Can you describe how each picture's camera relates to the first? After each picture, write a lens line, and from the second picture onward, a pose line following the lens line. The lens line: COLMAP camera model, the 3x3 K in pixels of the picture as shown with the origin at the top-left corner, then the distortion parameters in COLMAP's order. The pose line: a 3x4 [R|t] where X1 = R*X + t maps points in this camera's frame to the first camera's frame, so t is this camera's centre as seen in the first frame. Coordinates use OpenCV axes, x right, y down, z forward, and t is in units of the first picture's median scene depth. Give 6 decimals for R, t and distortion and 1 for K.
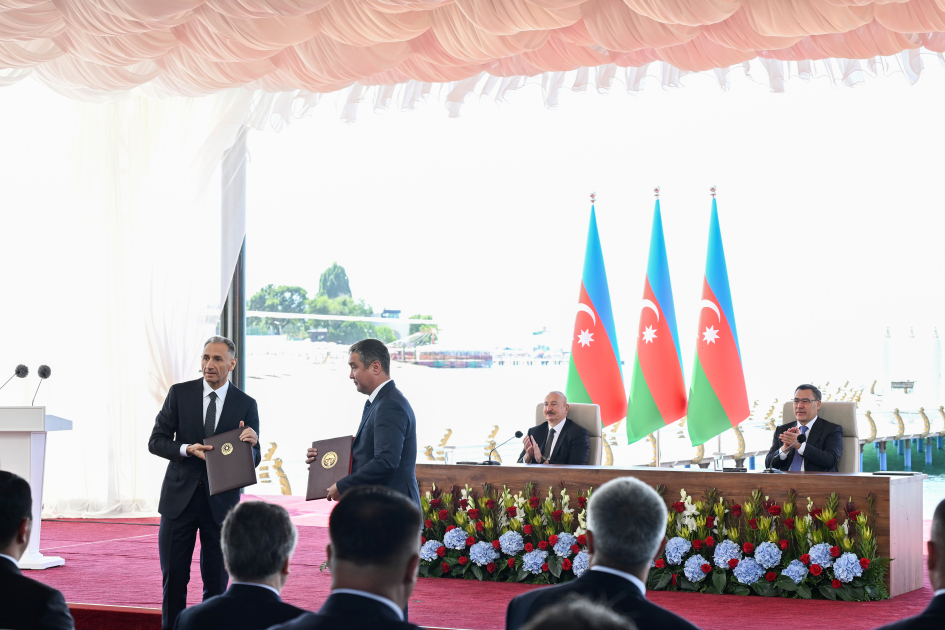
lens RADIAL K [[2111.6, 0, 464.8], [0, 2111.6, 304.9], [0, 0, 1]] dist [0.008964, 0.000000]
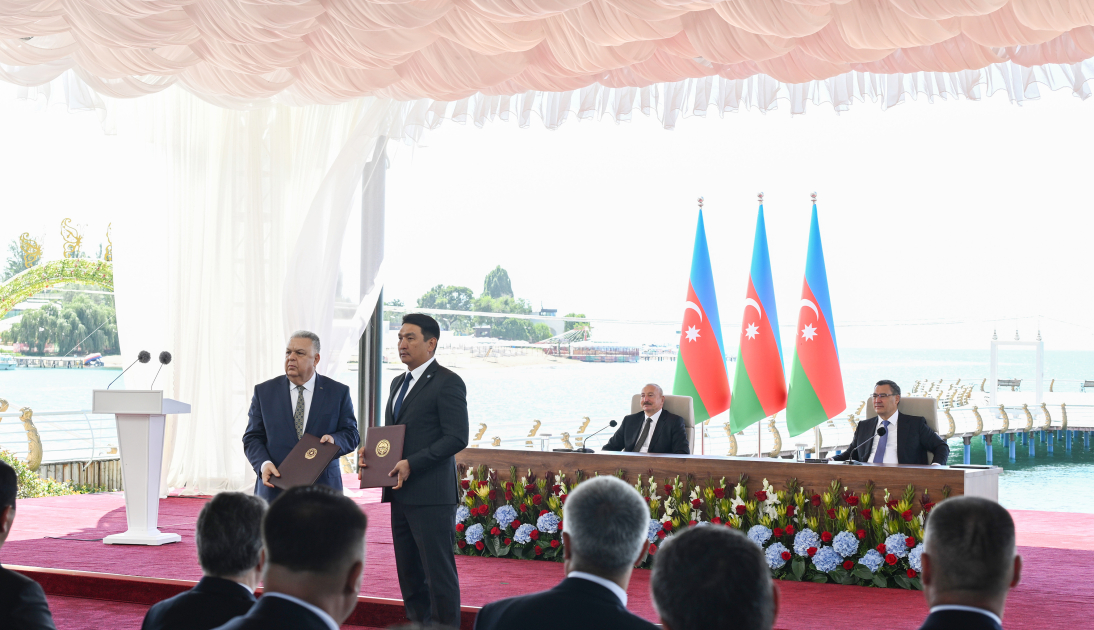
lens RADIAL K [[1901.9, 0, 547.8], [0, 1901.9, 259.0], [0, 0, 1]] dist [0.022924, 0.000000]
pose [[0.999325, 0.011544, -0.034883, 0.026840], [-0.012382, 0.999638, -0.023907, 0.002885], [0.034594, 0.024322, 0.999105, 0.056807]]
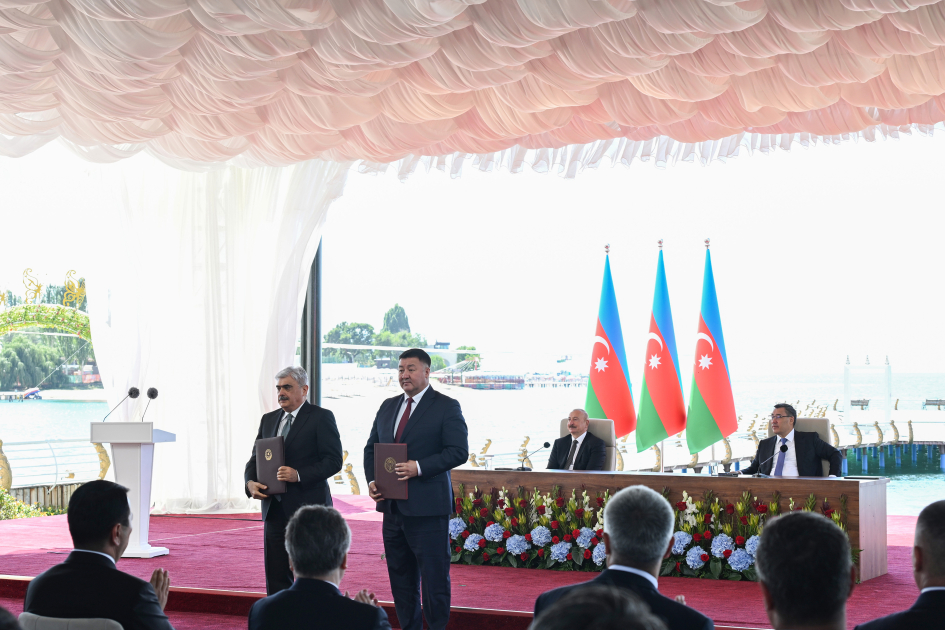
lens RADIAL K [[1715.1, 0, 474.8], [0, 1715.1, 302.0], [0, 0, 1]] dist [0.001172, 0.000000]
pose [[0.999874, -0.002112, -0.015730, 0.000177], [0.001779, 0.999775, -0.021147, 0.000764], [0.015771, 0.021117, 0.999653, 0.026251]]
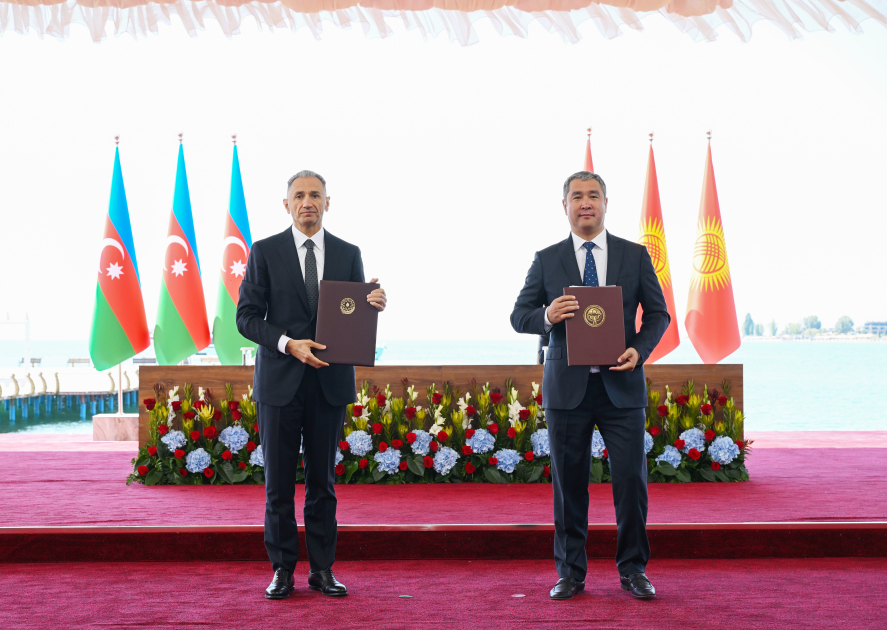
lens RADIAL K [[1578.7, 0, 424.0], [0, 1578.7, 328.8], [0, 0, 1]] dist [0.012452, 0.000000]
pose [[0.875269, 0.000682, 0.483636, -0.295527], [-0.008473, 0.999867, 0.013925, 0.050193], [-0.483562, -0.016286, 0.875158, 0.357249]]
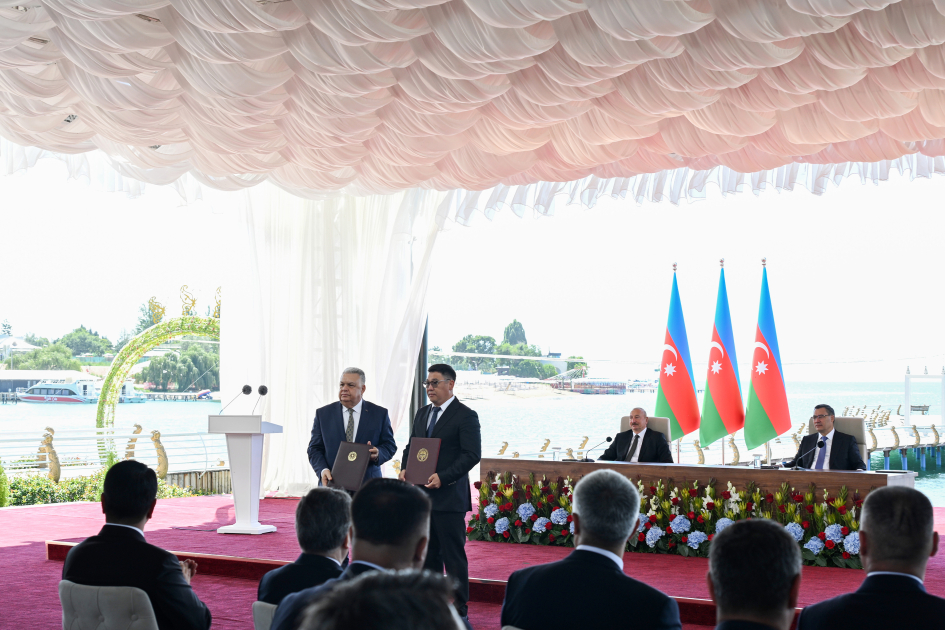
lens RADIAL K [[1481.2, 0, 468.8], [0, 1481.2, 303.2], [0, 0, 1]] dist [0.002611, 0.000000]
pose [[0.995768, 0.001326, -0.091890, 0.024774], [-0.004181, 0.999514, -0.030888, 0.004518], [0.091805, 0.031142, 0.995290, 0.053149]]
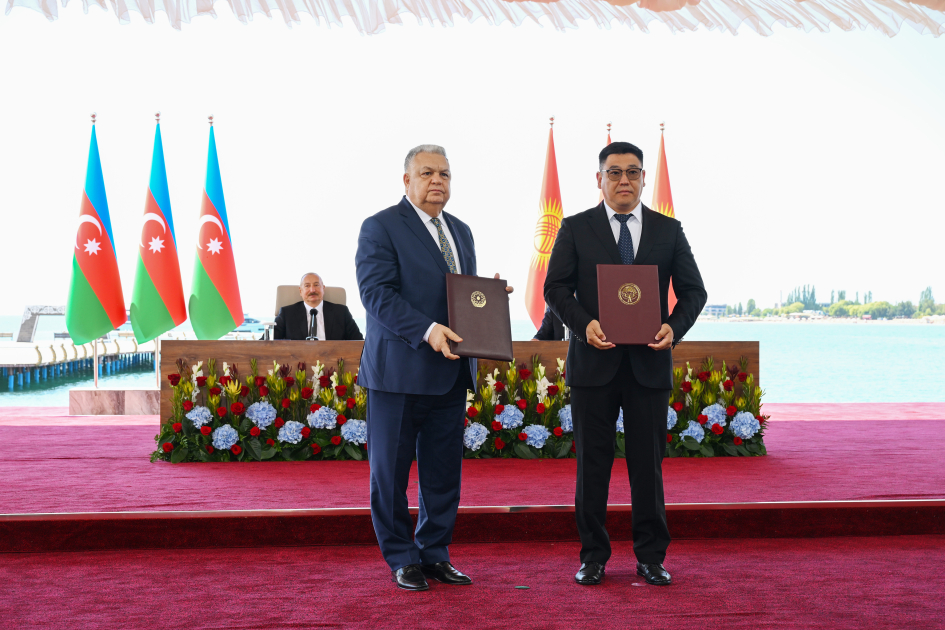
lens RADIAL K [[1423.9, 0, 491.4], [0, 1423.9, 303.1], [0, 0, 1]] dist [0.014919, 0.000000]
pose [[0.812137, 0.008849, 0.583400, -0.312676], [-0.017423, 0.999807, 0.009090, 0.053215], [-0.583207, -0.017547, 0.812134, 0.448183]]
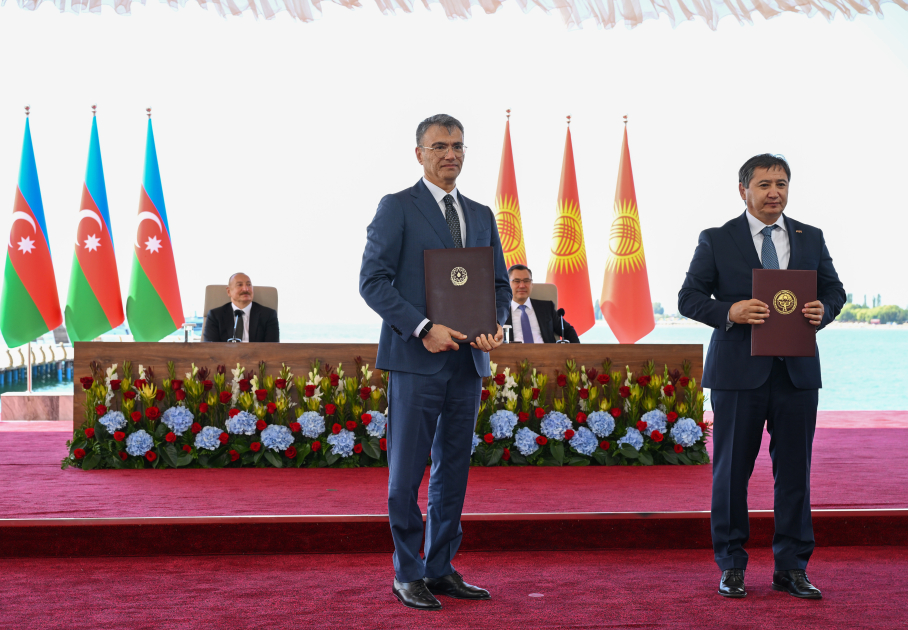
lens RADIAL K [[1503.5, 0, 450.3], [0, 1503.5, 311.8], [0, 0, 1]] dist [0.013545, 0.000000]
pose [[0.821456, 0.007749, 0.570219, -0.295963], [-0.018566, 0.999741, 0.013161, 0.053894], [-0.569970, -0.021398, 0.821387, 0.430409]]
